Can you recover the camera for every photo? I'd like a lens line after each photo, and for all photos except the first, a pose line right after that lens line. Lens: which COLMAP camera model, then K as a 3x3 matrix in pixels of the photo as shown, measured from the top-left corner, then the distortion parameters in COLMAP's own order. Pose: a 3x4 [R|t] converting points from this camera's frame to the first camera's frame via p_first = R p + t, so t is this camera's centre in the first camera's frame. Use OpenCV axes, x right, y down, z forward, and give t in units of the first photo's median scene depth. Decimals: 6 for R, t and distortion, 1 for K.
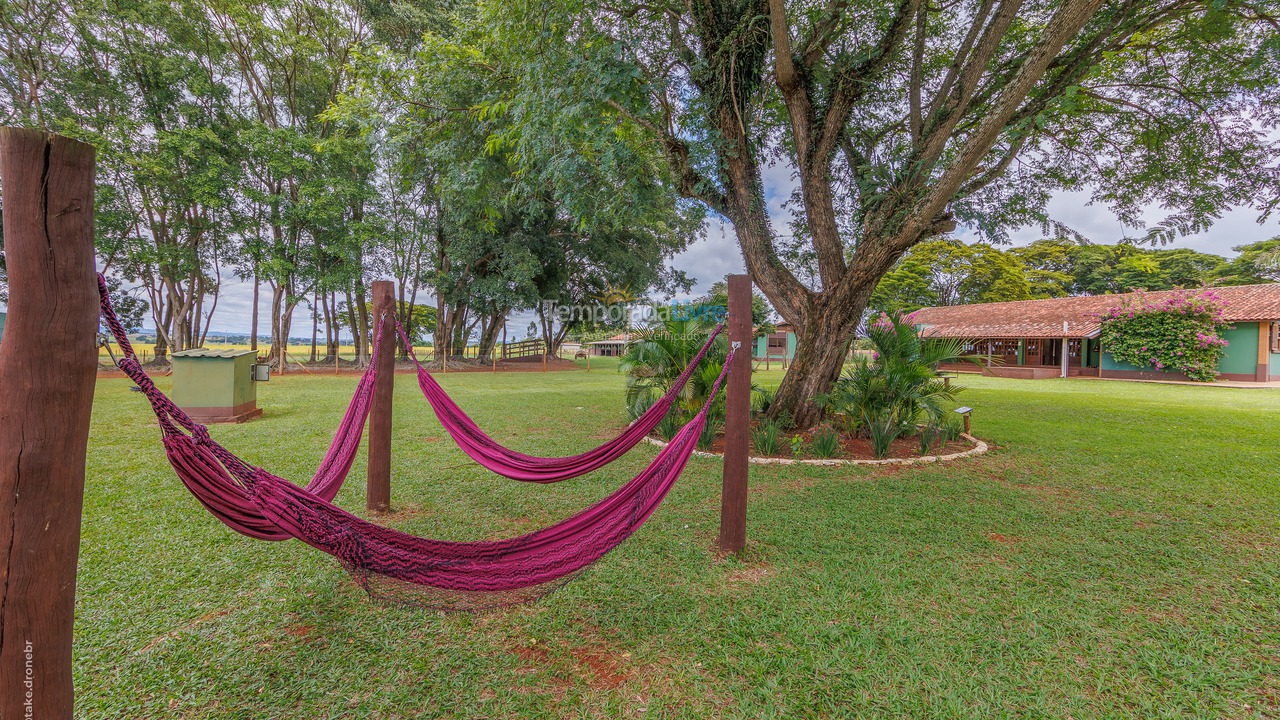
lens RADIAL K [[514.1, 0, 639.6], [0, 514.1, 351.9], [0, 0, 1]] dist [0.000764, -0.000071]
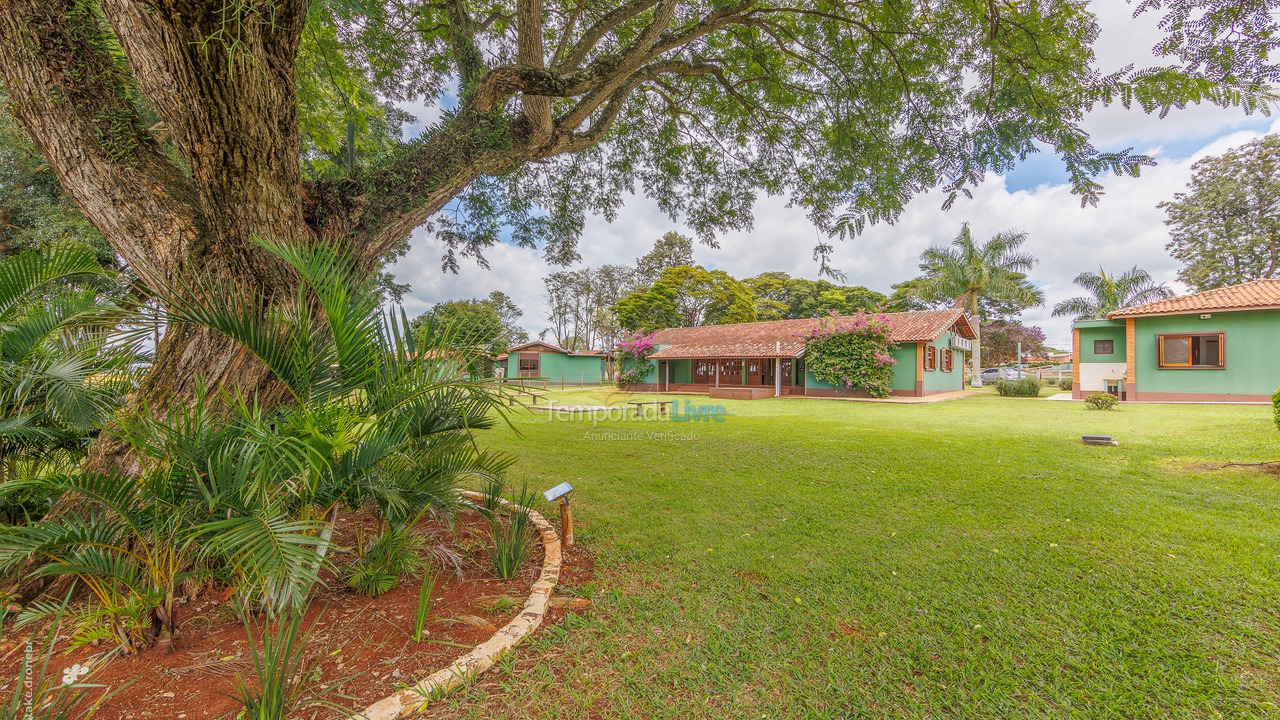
lens RADIAL K [[514.1, 0, 640.5], [0, 514.1, 366.0], [0, 0, 1]] dist [0.000764, -0.000071]
pose [[0.916942, -0.004886, 0.398991, 0.180990], [0.011763, 0.999821, -0.014788, 0.001138], [-0.398847, 0.018253, 0.916836, 0.186287]]
